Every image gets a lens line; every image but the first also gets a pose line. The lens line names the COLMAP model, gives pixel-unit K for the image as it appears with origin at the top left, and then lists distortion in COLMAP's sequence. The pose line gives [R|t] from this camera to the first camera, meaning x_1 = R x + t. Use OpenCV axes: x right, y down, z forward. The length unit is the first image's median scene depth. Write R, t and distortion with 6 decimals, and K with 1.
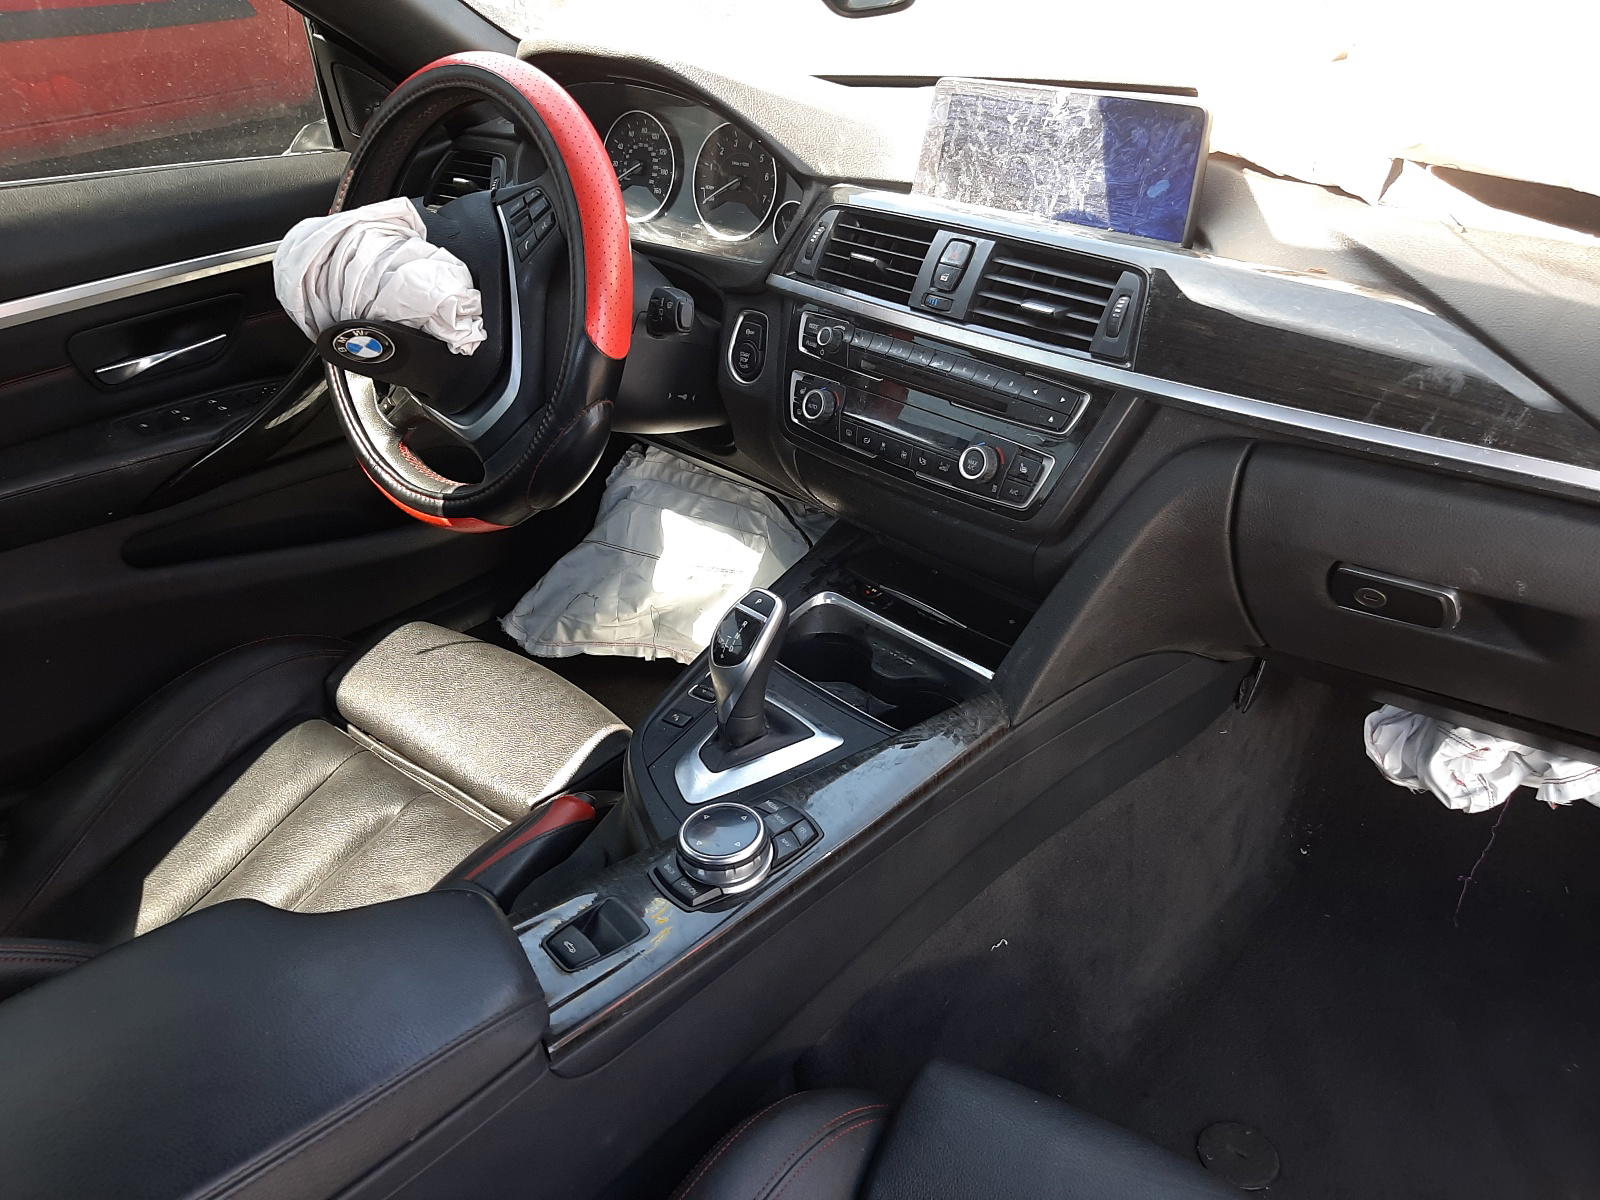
lens RADIAL K [[1222.0, 0, 800.0], [0, 1222.0, 600.0], [0, 0, 1]] dist [-0.006069, -0.002796]
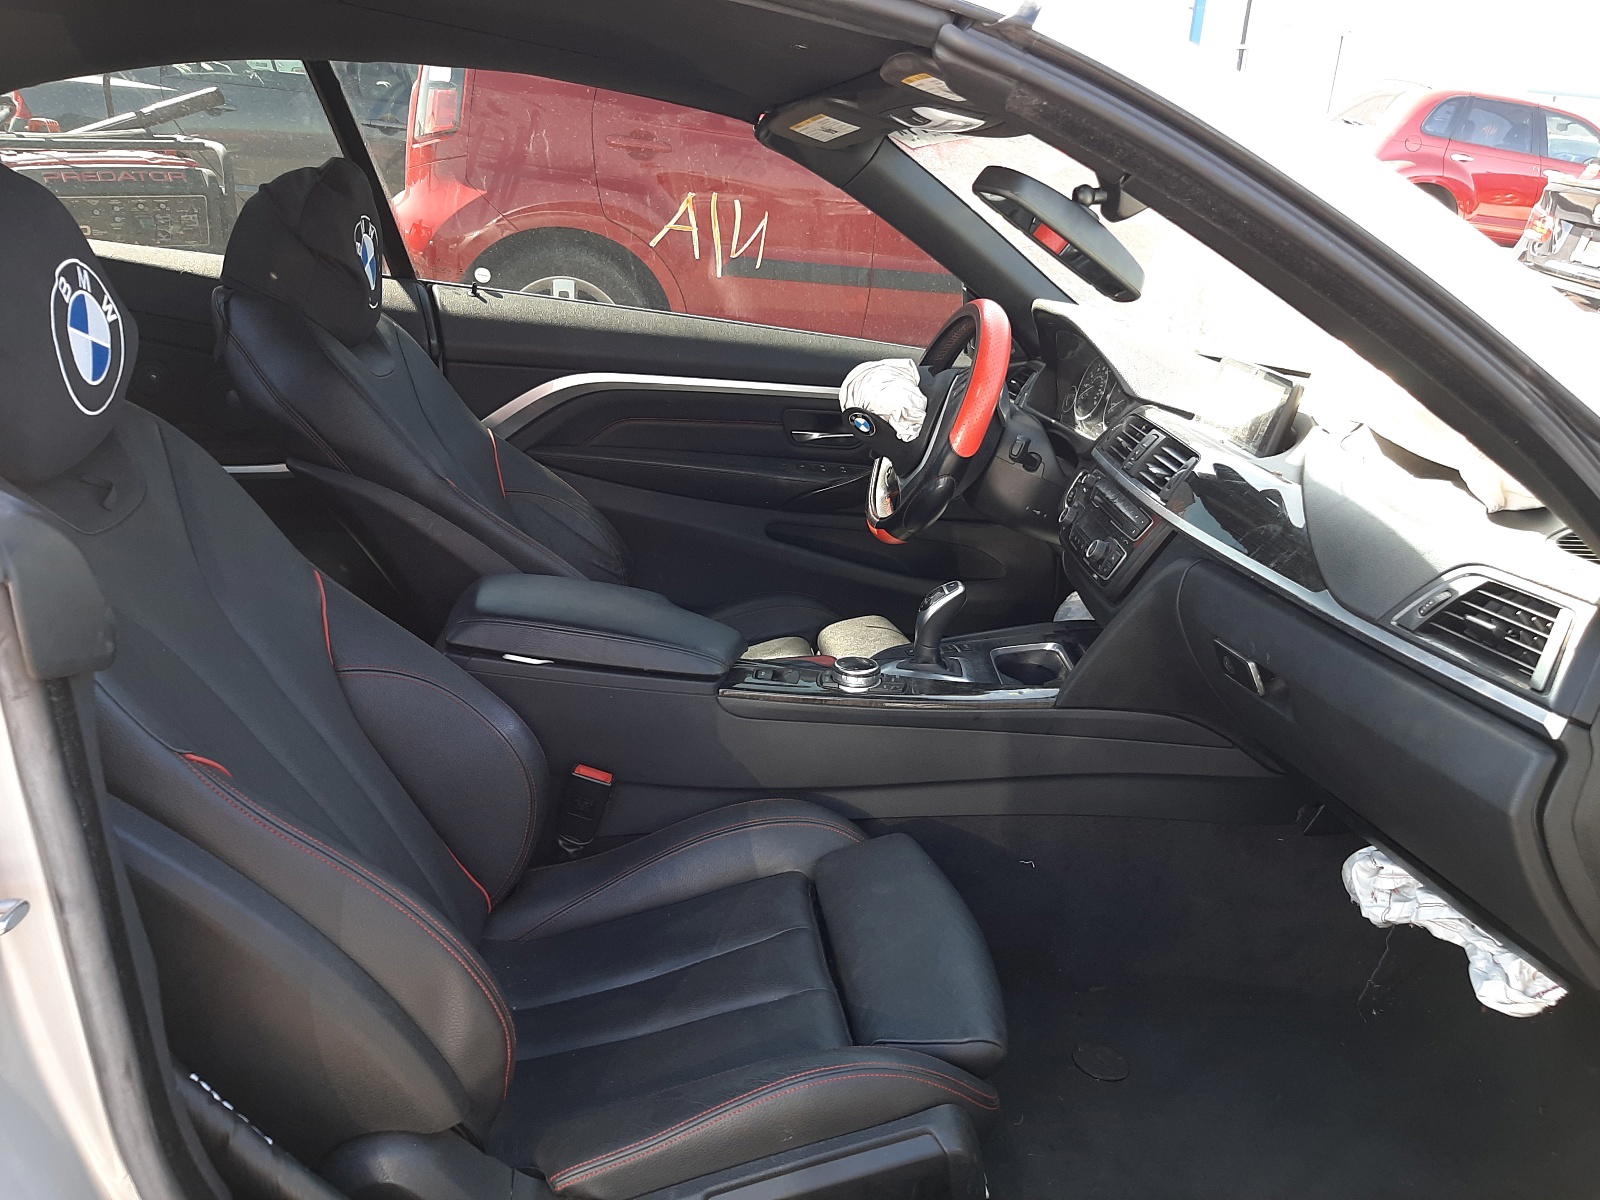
lens RADIAL K [[1222.0, 0, 800.0], [0, 1222.0, 600.0], [0, 0, 1]] dist [-0.006069, -0.002796]
pose [[0.720177, 0.285917, -0.632136, 0.873311], [-0.424400, 0.902332, -0.075381, 0.230843], [0.548844, 0.322566, 0.771182, -0.456648]]
